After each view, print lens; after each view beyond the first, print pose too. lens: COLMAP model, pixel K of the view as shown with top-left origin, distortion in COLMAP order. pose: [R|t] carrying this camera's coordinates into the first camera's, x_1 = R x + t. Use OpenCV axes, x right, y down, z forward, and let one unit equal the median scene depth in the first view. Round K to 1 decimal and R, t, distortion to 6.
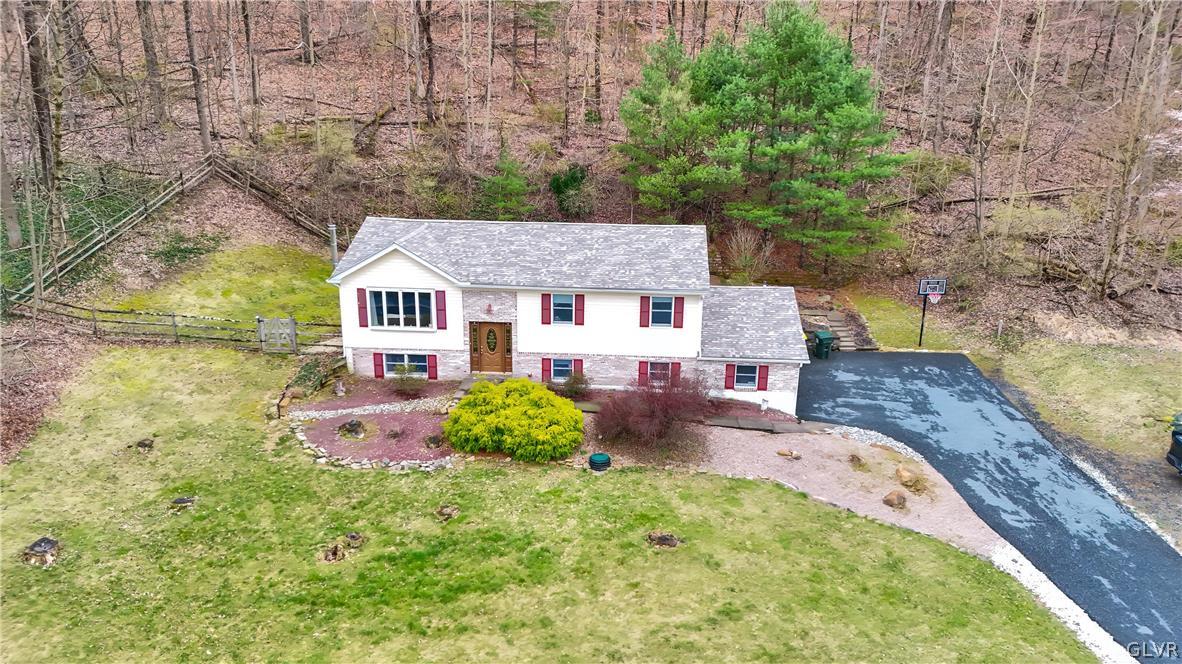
lens RADIAL K [[858.6, 0, 591.0], [0, 858.6, 332.0], [0, 0, 1]] dist [0.120265, -0.154639]
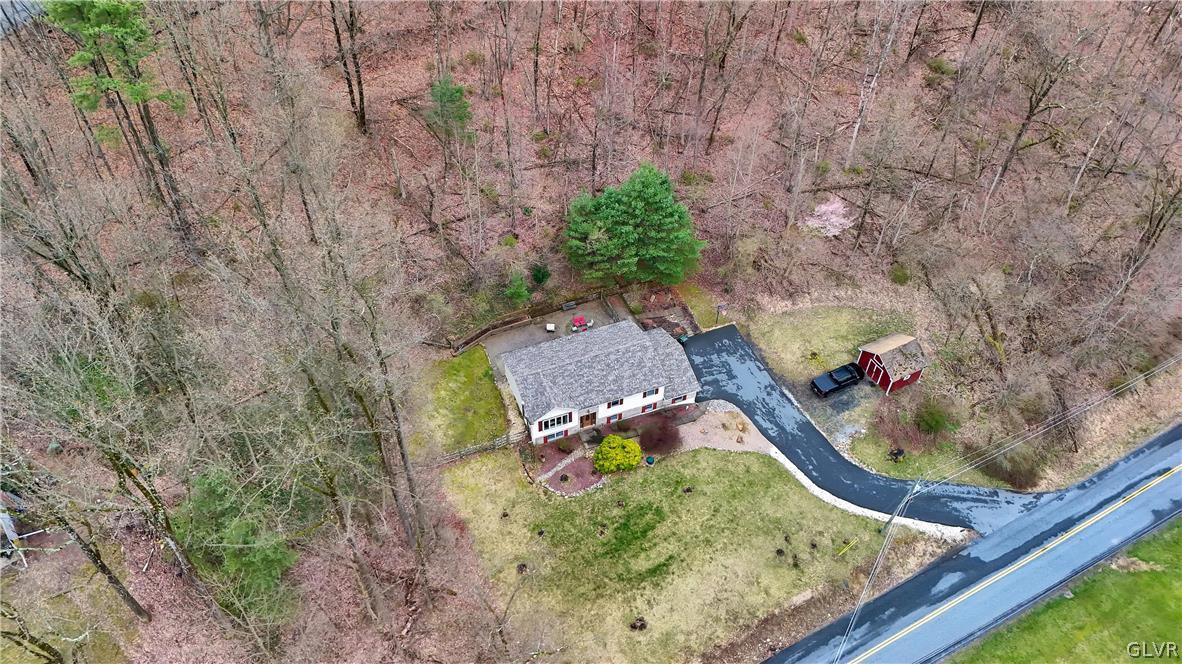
lens RADIAL K [[858.6, 0, 591.0], [0, 858.6, 332.0], [0, 0, 1]] dist [0.120265, -0.154639]
pose [[0.903147, -0.306647, 0.300488, -0.795828], [0.117026, 0.849225, 0.514900, -1.515819], [-0.413074, -0.429865, 0.802861, -0.915581]]
